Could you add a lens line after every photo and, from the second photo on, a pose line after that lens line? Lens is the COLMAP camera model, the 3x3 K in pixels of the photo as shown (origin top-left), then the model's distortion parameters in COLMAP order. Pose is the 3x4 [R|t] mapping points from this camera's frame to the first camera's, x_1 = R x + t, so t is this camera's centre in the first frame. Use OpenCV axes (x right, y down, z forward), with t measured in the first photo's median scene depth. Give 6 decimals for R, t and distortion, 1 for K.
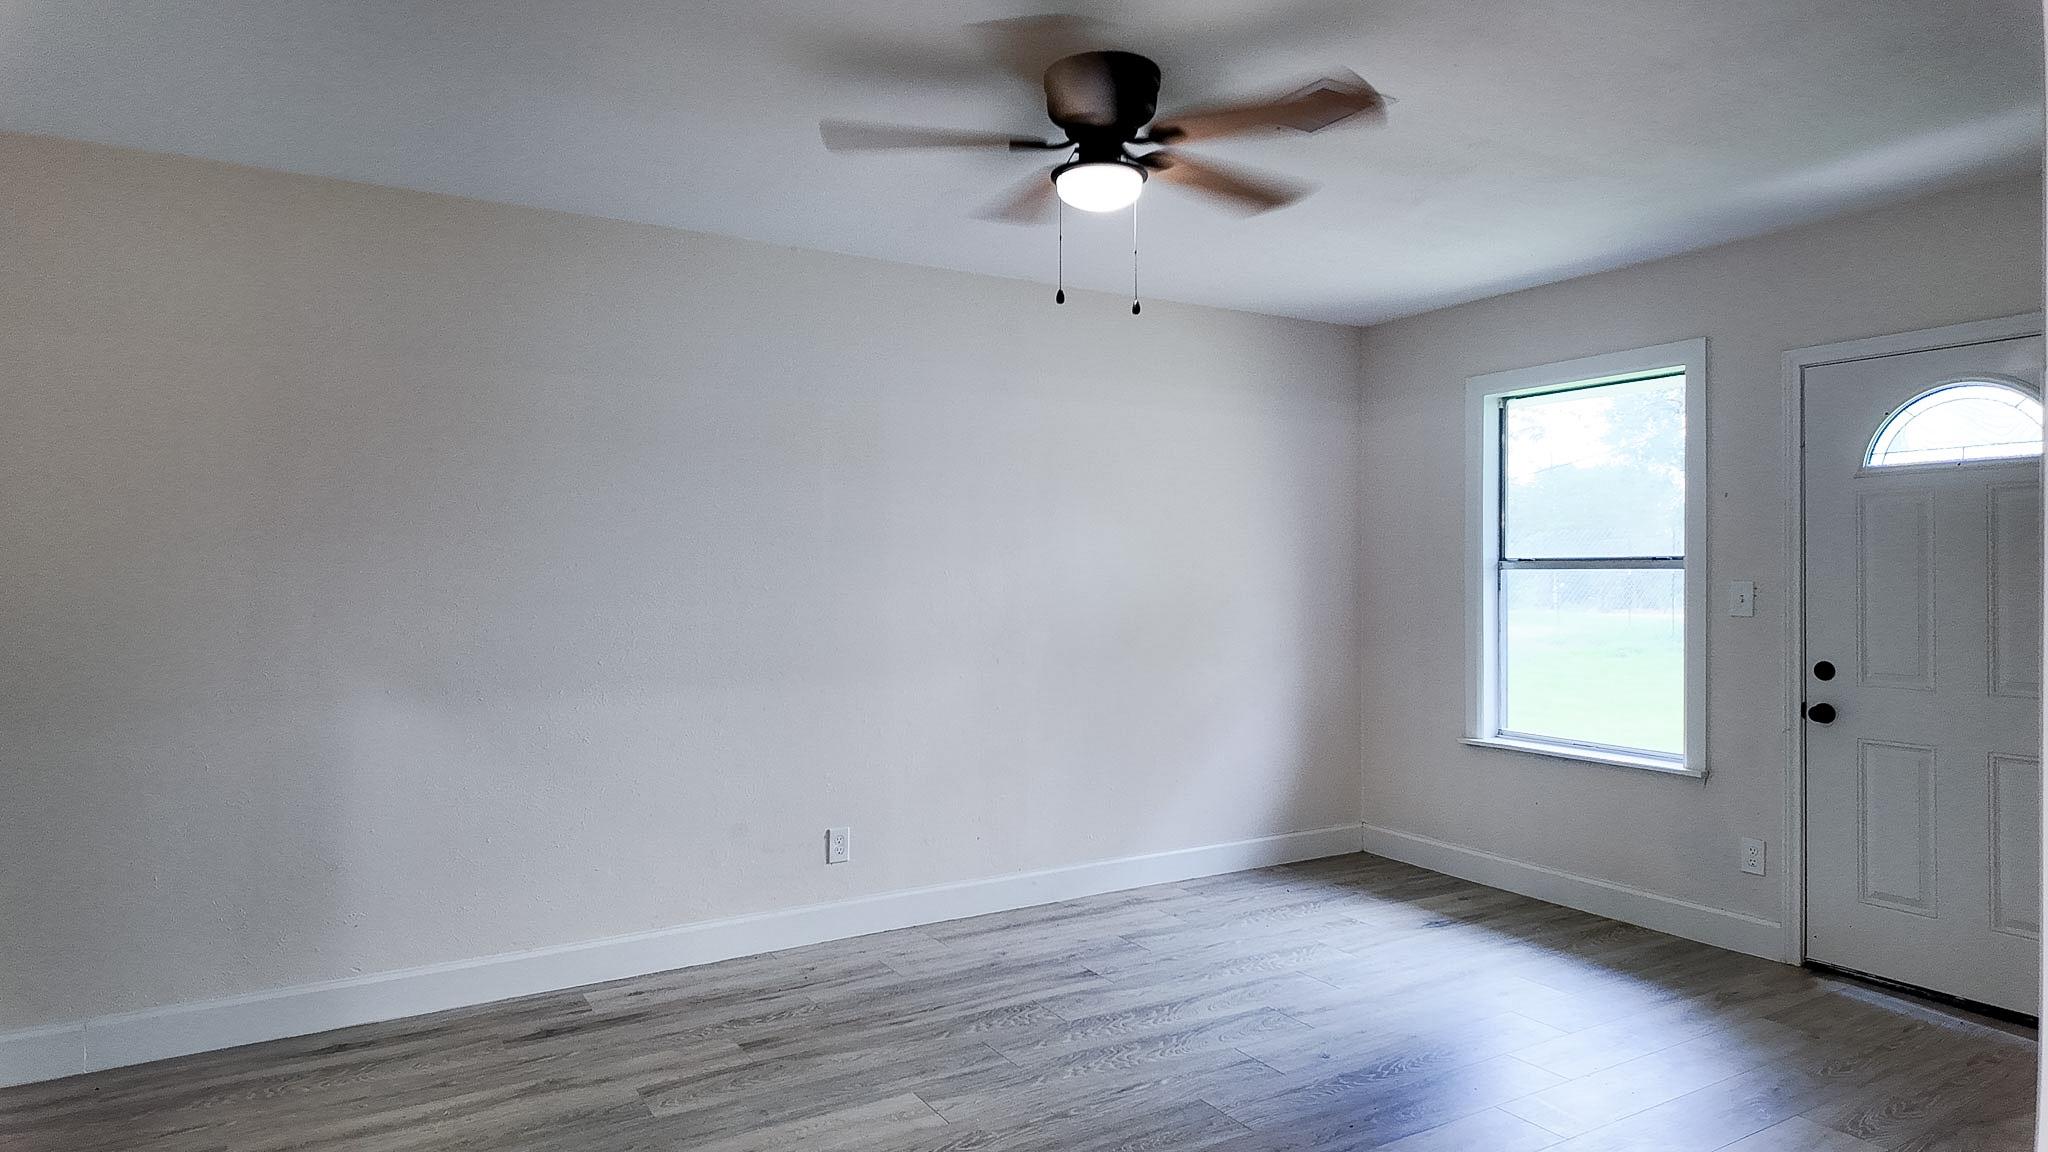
lens RADIAL K [[1202.3, 0, 1027.1], [0, 1202.3, 564.4], [0, 0, 1]] dist [0.026339, -0.023438]
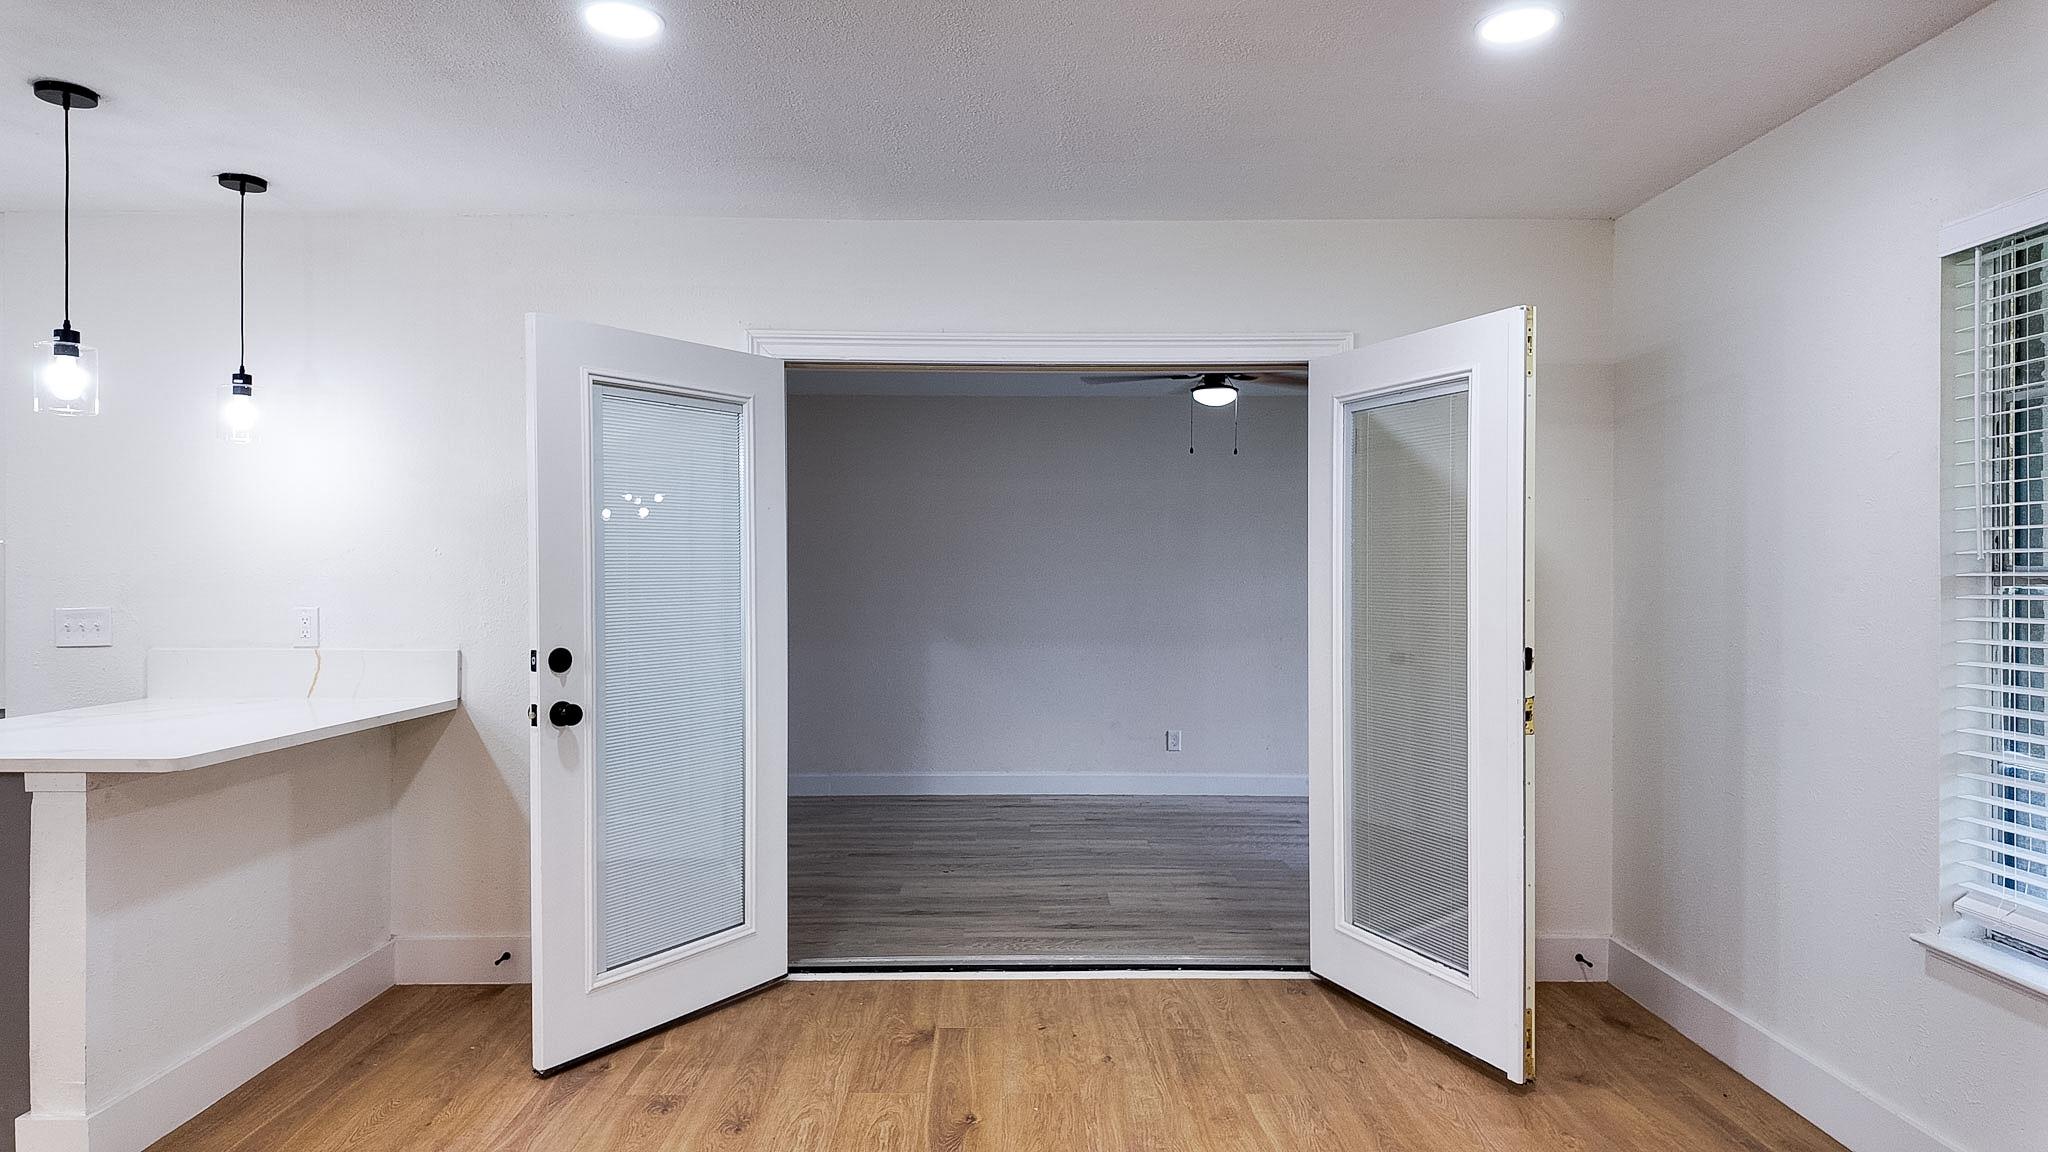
lens RADIAL K [[1202.3, 0, 996.9], [0, 1202.3, 573.5], [0, 0, 1]] dist [0.026339, -0.023438]
pose [[0.854579, 0.005976, -0.519288, 0.665857], [-0.006693, 0.999977, 0.000494, -0.006362], [0.519279, 0.003053, 0.854599, -0.771400]]
